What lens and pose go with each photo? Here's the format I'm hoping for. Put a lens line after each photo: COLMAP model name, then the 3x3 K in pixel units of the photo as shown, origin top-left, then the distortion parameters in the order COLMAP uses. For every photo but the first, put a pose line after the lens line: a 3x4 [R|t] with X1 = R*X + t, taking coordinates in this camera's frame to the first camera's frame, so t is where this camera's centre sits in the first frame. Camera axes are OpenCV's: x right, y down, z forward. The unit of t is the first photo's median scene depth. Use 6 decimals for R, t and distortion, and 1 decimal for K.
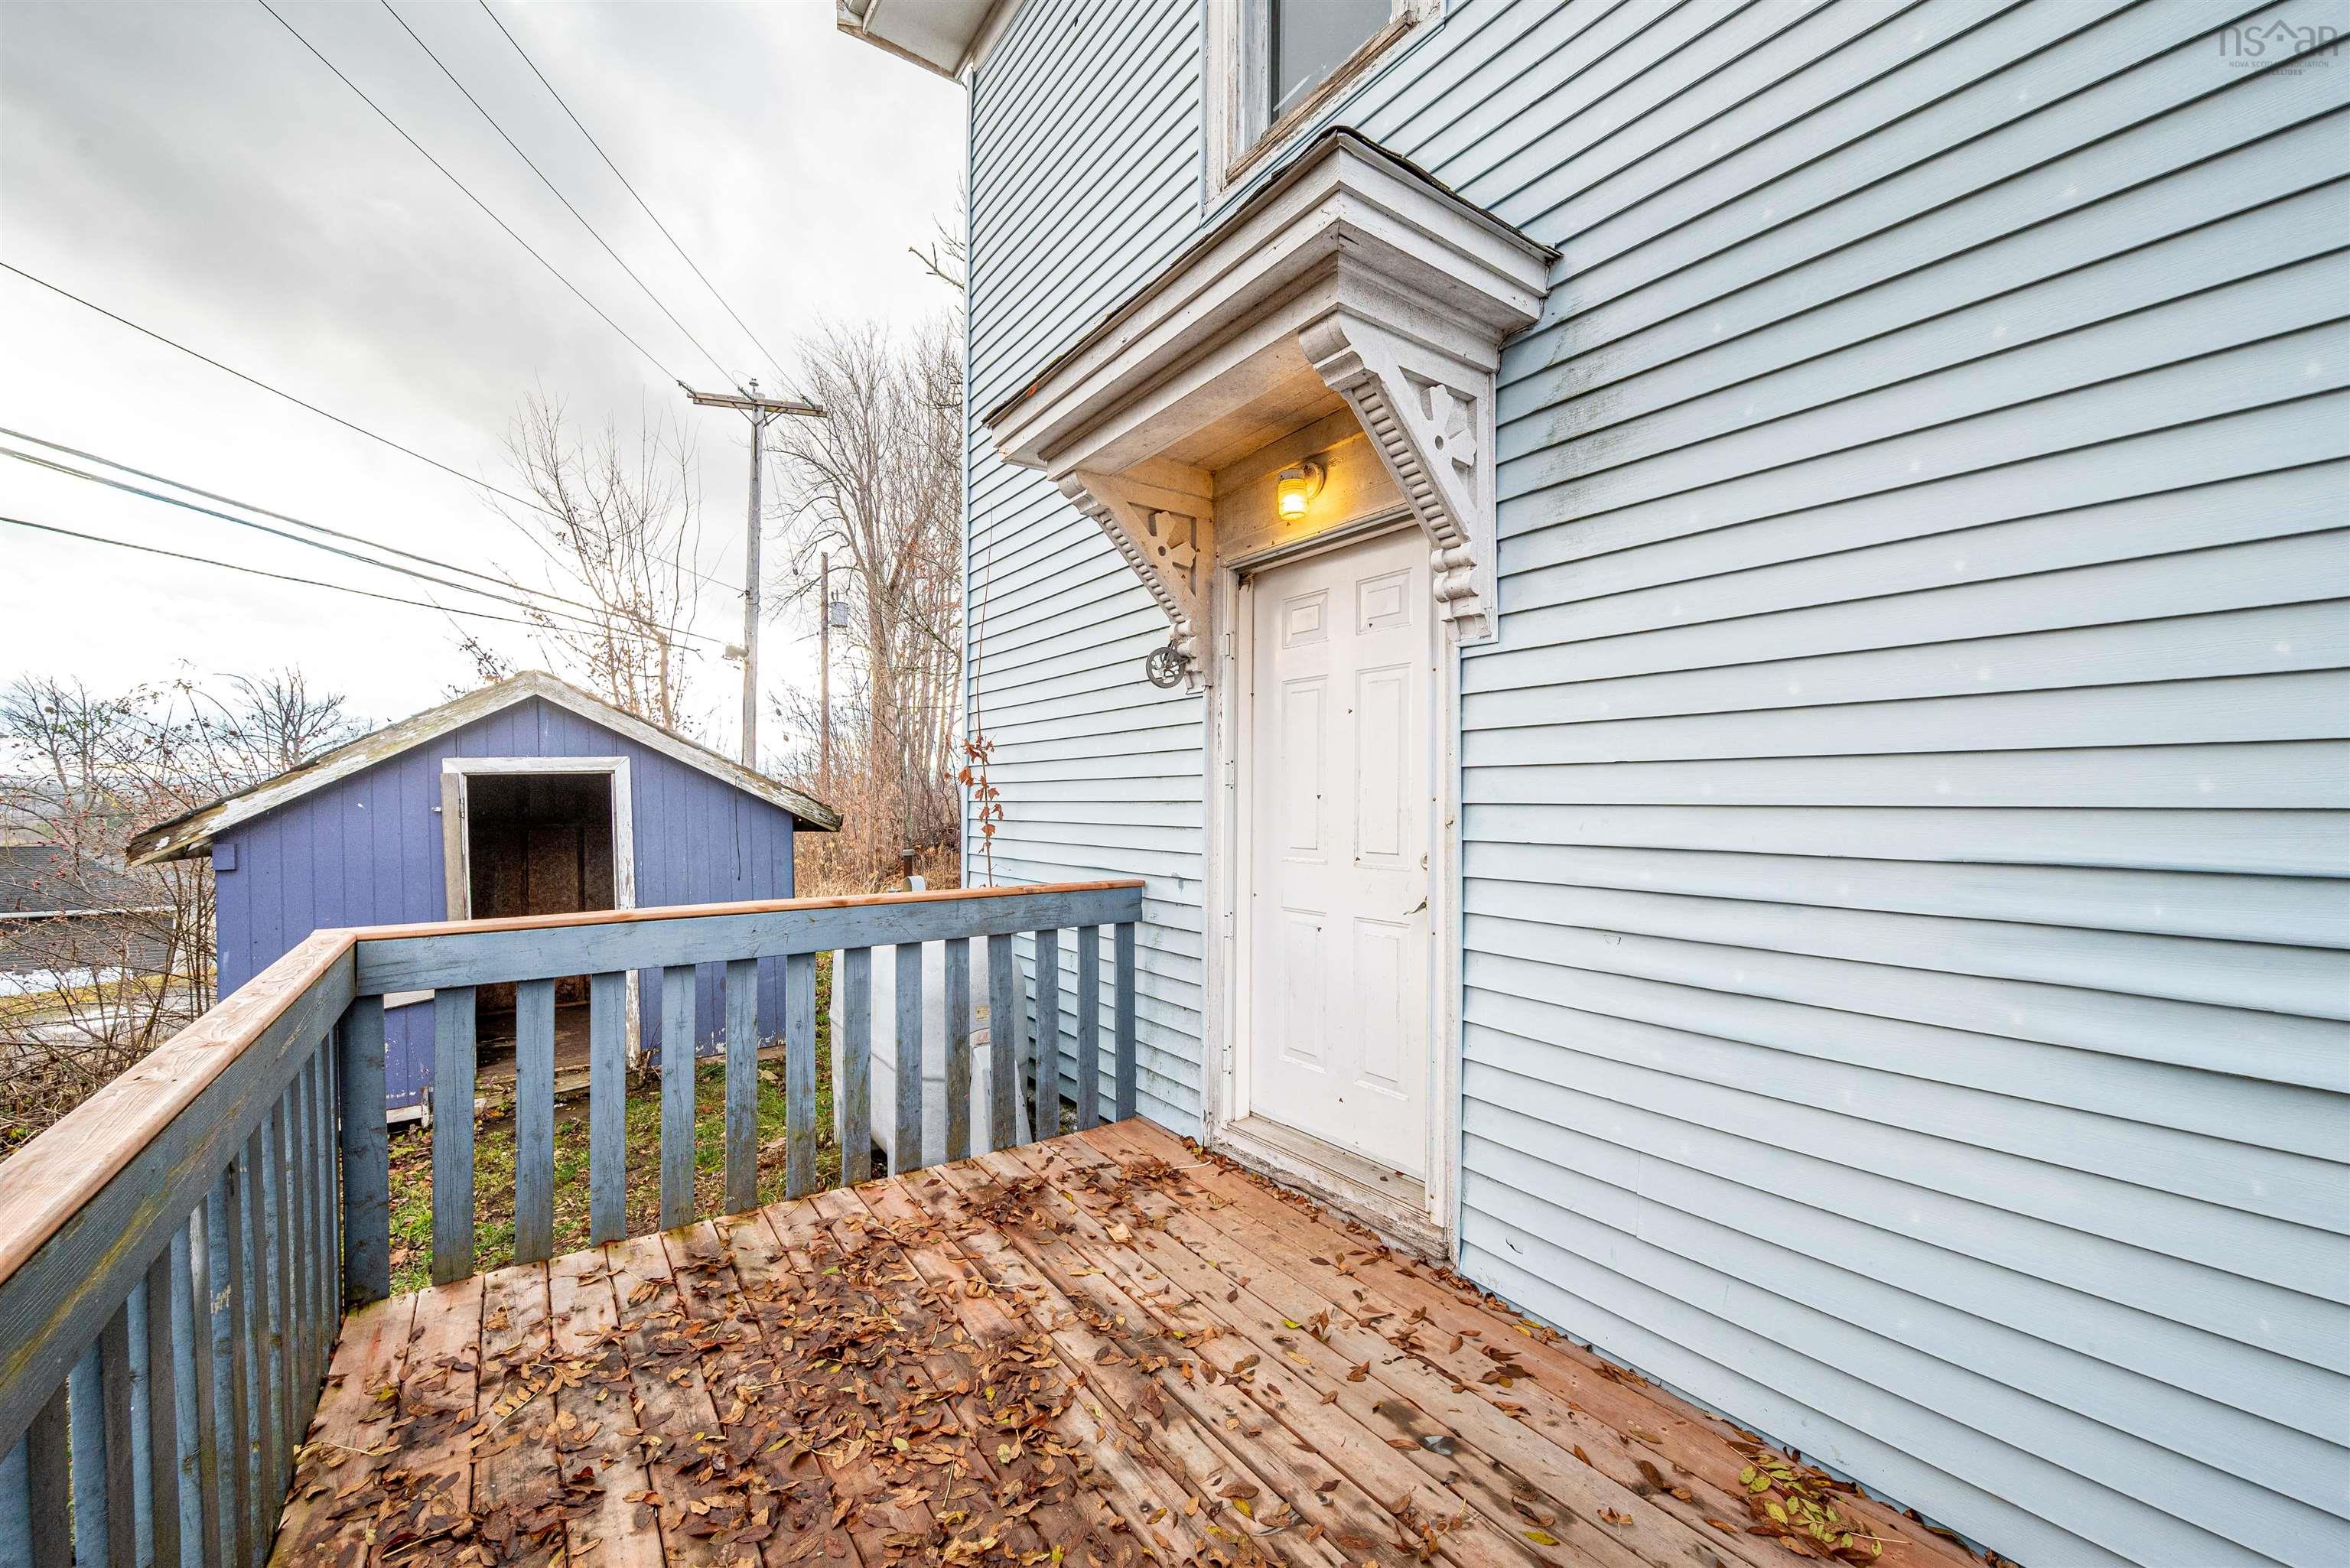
lens RADIAL K [[913.6, 0, 1143.6], [0, 913.6, 841.4], [0, 0, 1]] dist [0.000208, 0.000174]
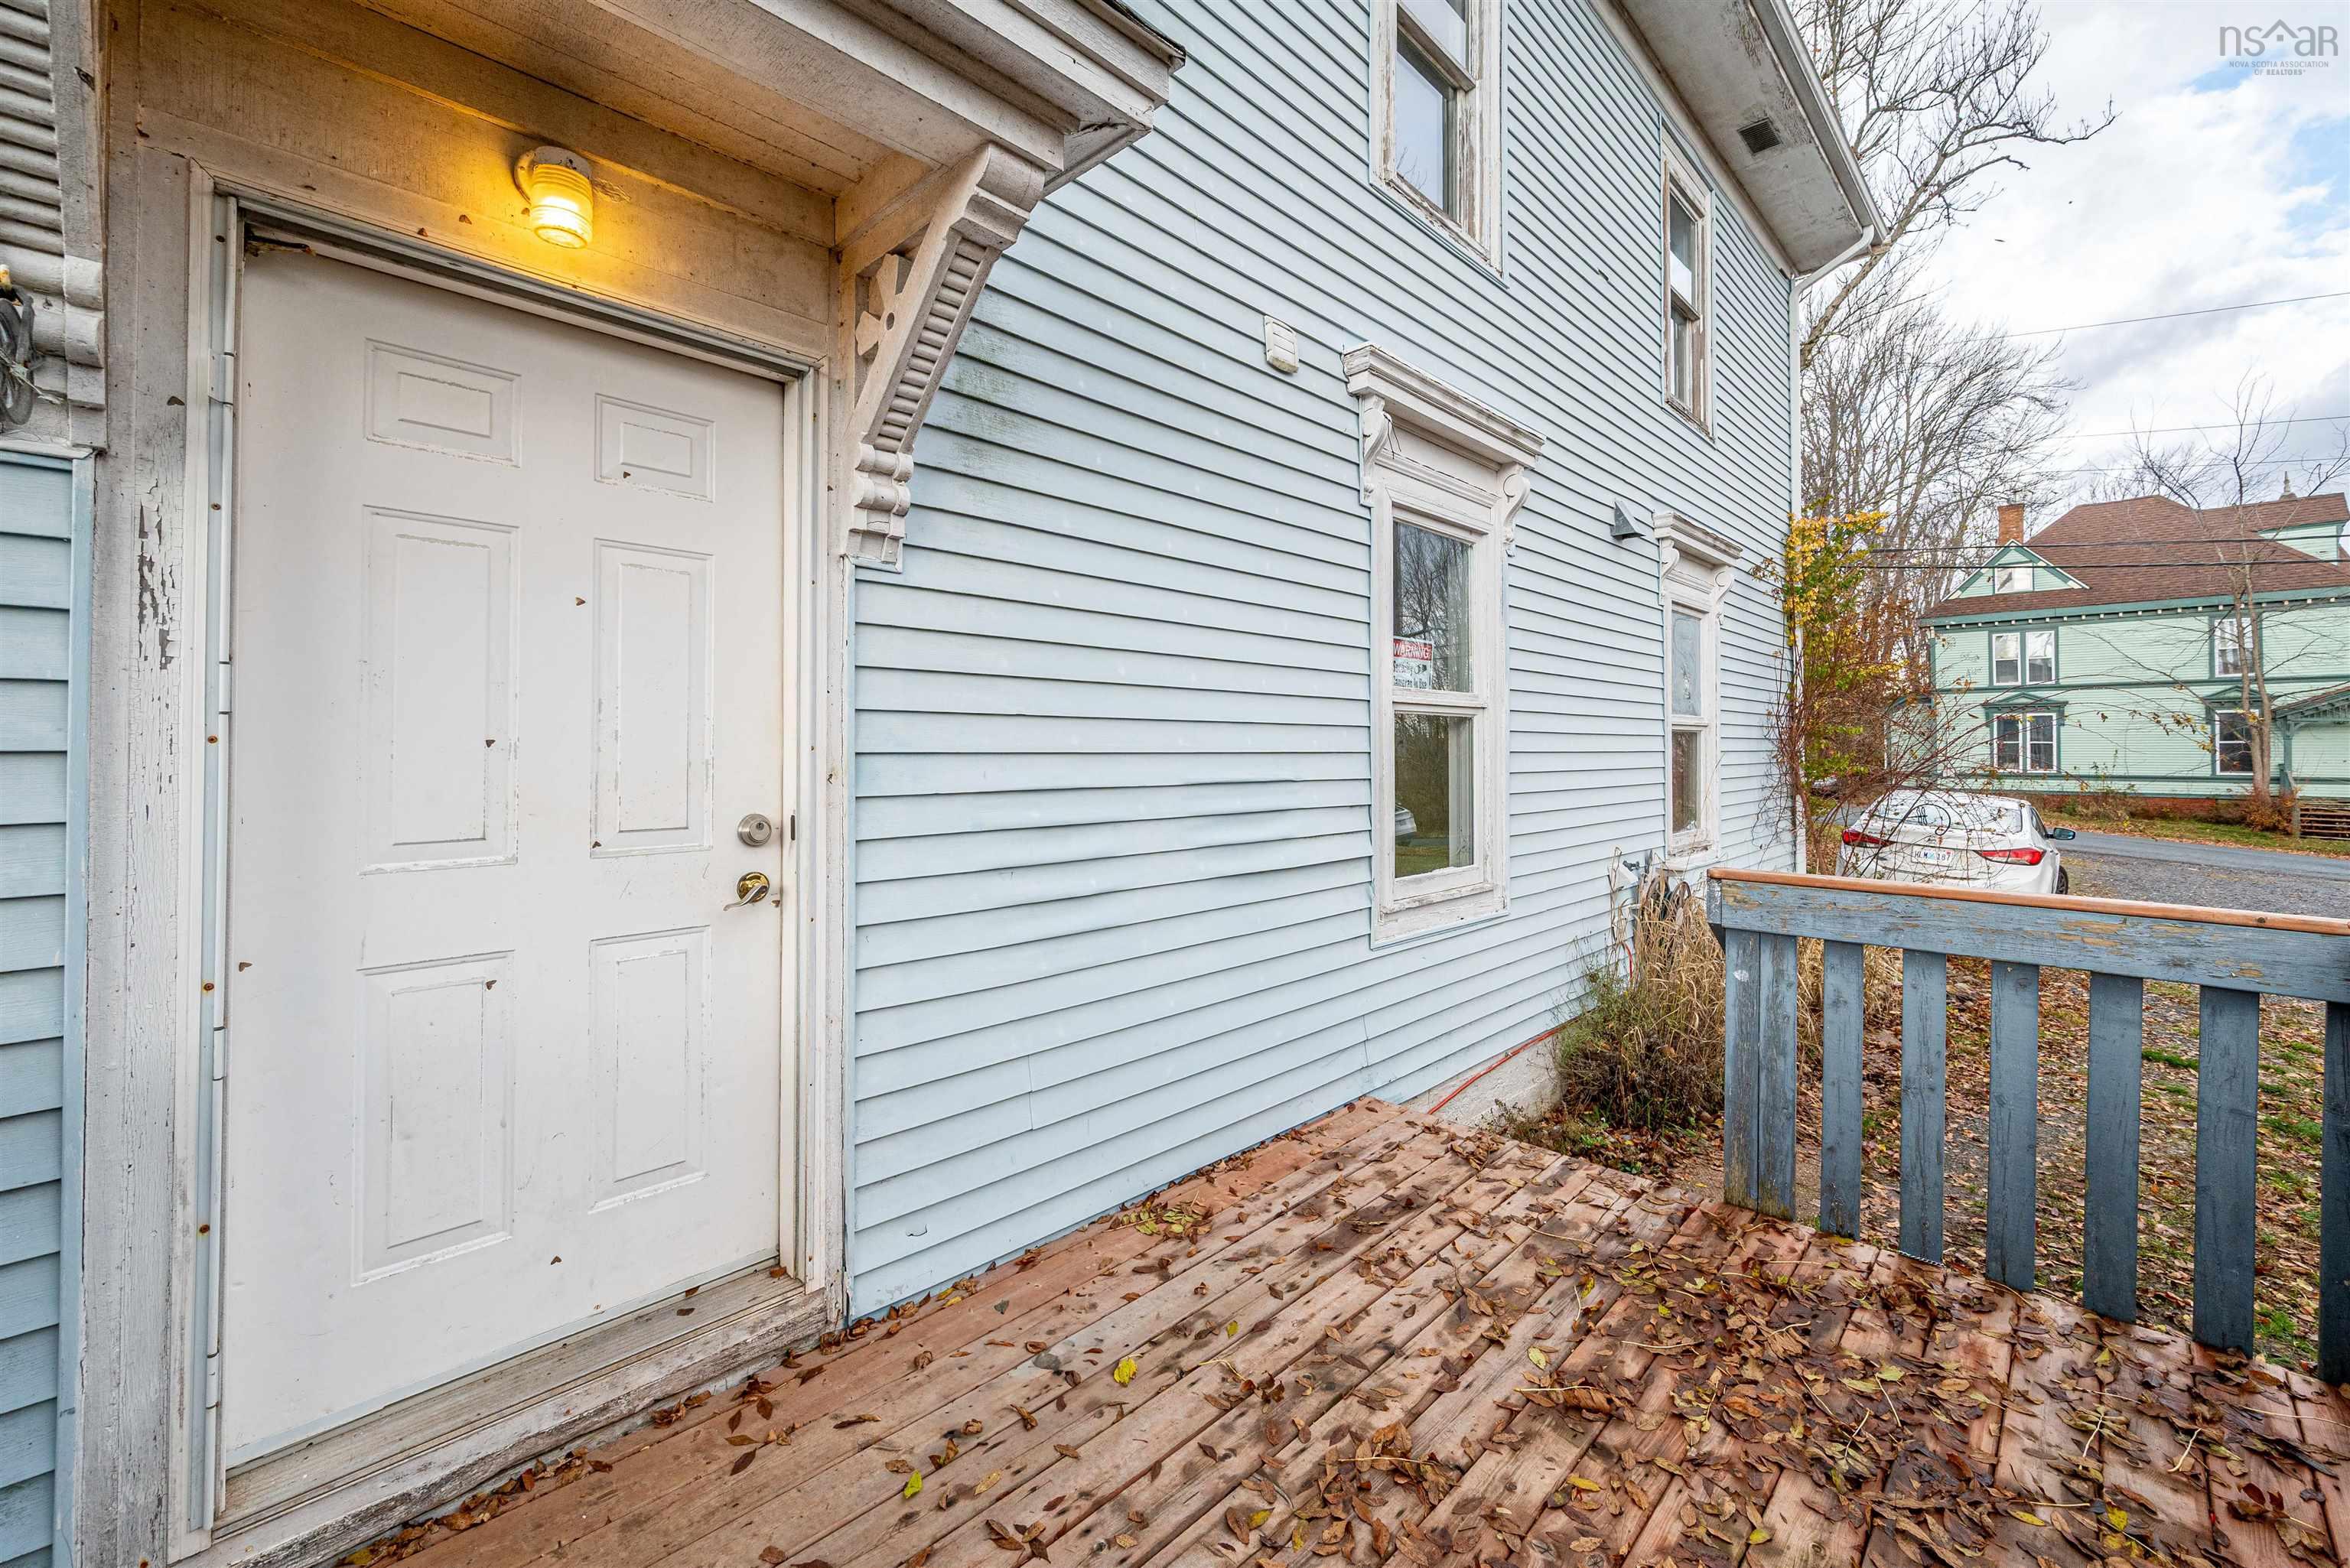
lens RADIAL K [[979.7, 0, 1175.0], [0, 979.7, 784.0], [0, 0, 1]] dist [0.002371, 0.000182]
pose [[-0.205214, -0.032680, 0.978171, -0.536260], [0.046353, 0.997996, 0.043067, -0.034940], [-0.977619, 0.054179, -0.203288, 0.821041]]
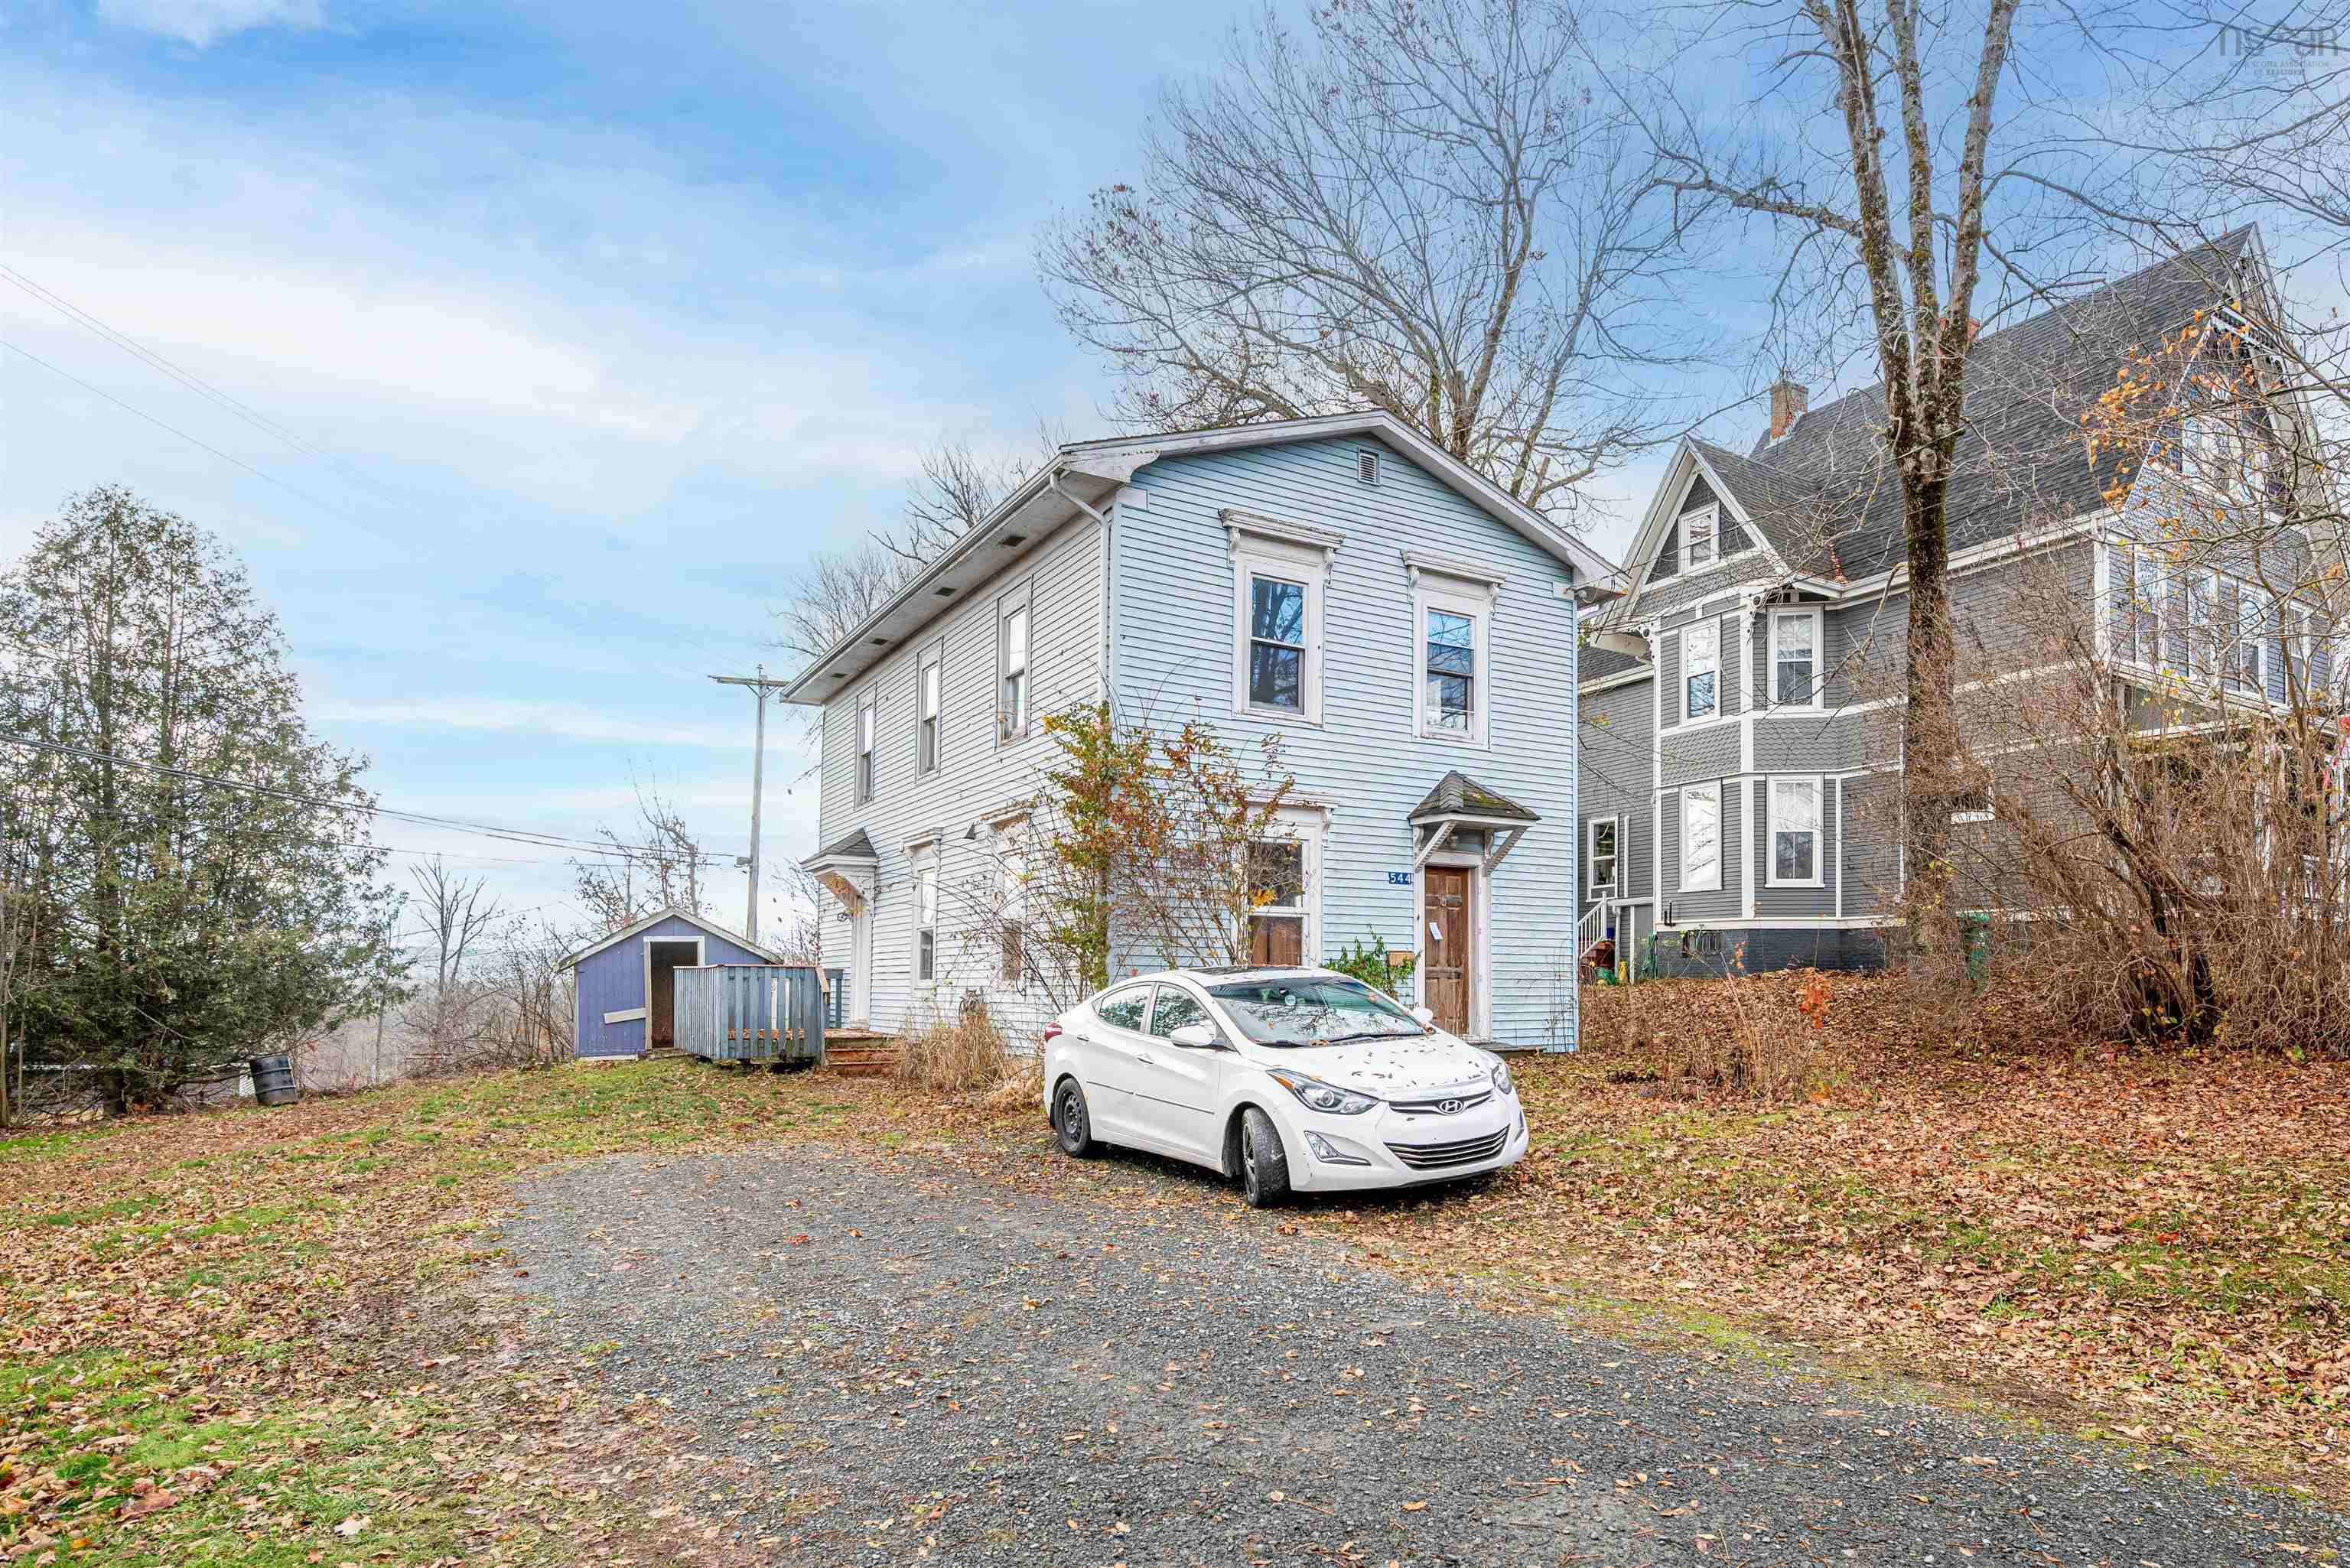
lens RADIAL K [[1267.6, 0, 1177.5], [0, 1267.6, 990.7], [0, 0, 1]] dist [0.024872, 0.000083]
pose [[0.996359, 0.006327, -0.085020, 2.510387], [-0.010177, 0.998938, -0.044929, 0.489448], [0.084645, 0.045630, 0.995366, -5.730780]]
